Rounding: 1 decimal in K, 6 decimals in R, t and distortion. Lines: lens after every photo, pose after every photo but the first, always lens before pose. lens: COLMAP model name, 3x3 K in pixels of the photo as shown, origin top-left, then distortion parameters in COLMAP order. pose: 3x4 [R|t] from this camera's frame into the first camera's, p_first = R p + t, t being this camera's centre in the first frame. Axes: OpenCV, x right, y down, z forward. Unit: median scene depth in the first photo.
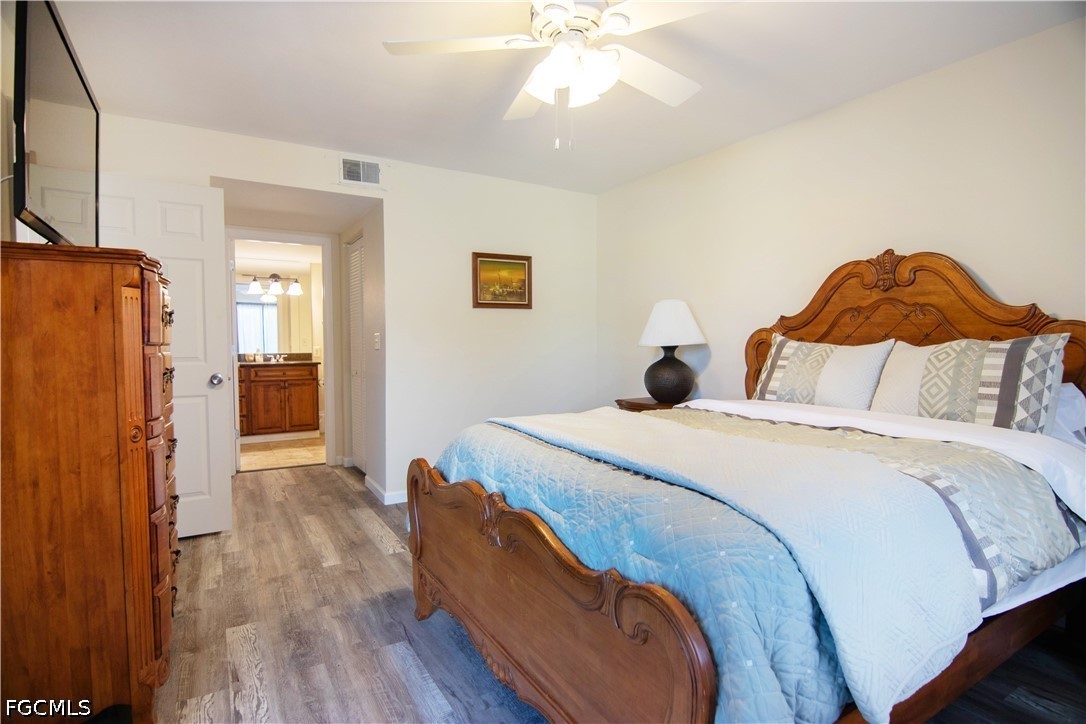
lens RADIAL K [[553.5, 0, 542.8], [0, 553.5, 366.0], [0, 0, 1]] dist [-0.017253, -0.003083]
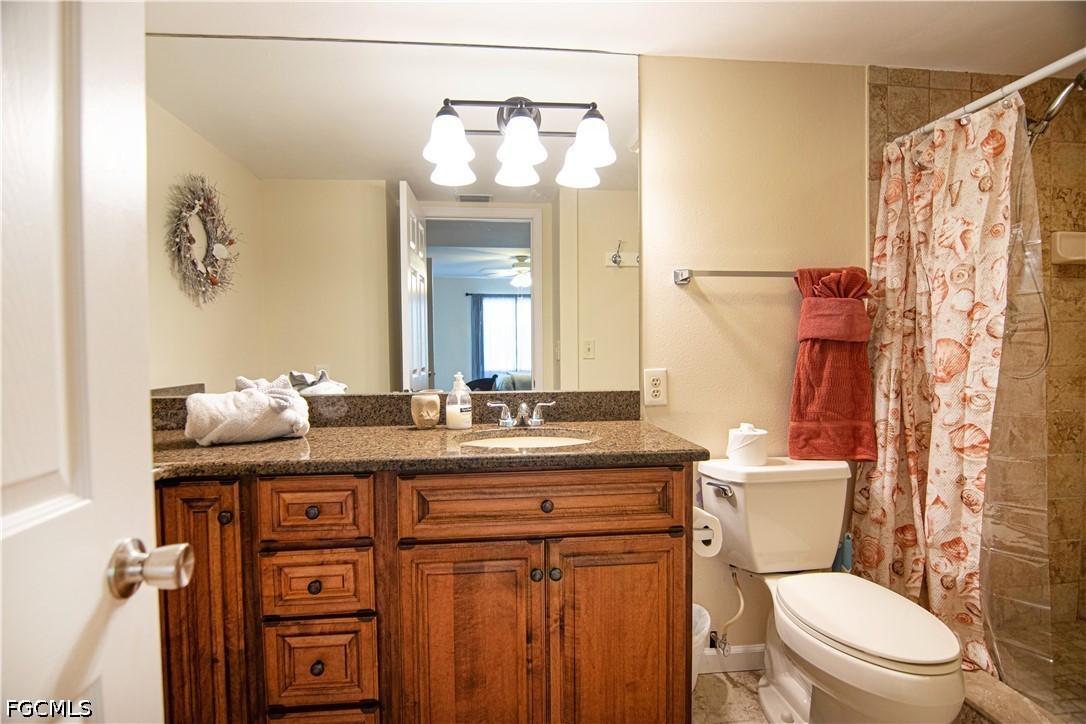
lens RADIAL K [[553.5, 0, 541.9], [0, 553.5, 365.1], [0, 0, 1]] dist [-0.017253, -0.003083]
pose [[0.906466, 0.009083, -0.422180, -0.382342], [-0.014403, 0.999852, -0.009414, -0.036515], [0.422032, 0.014614, 0.906463, 0.808854]]
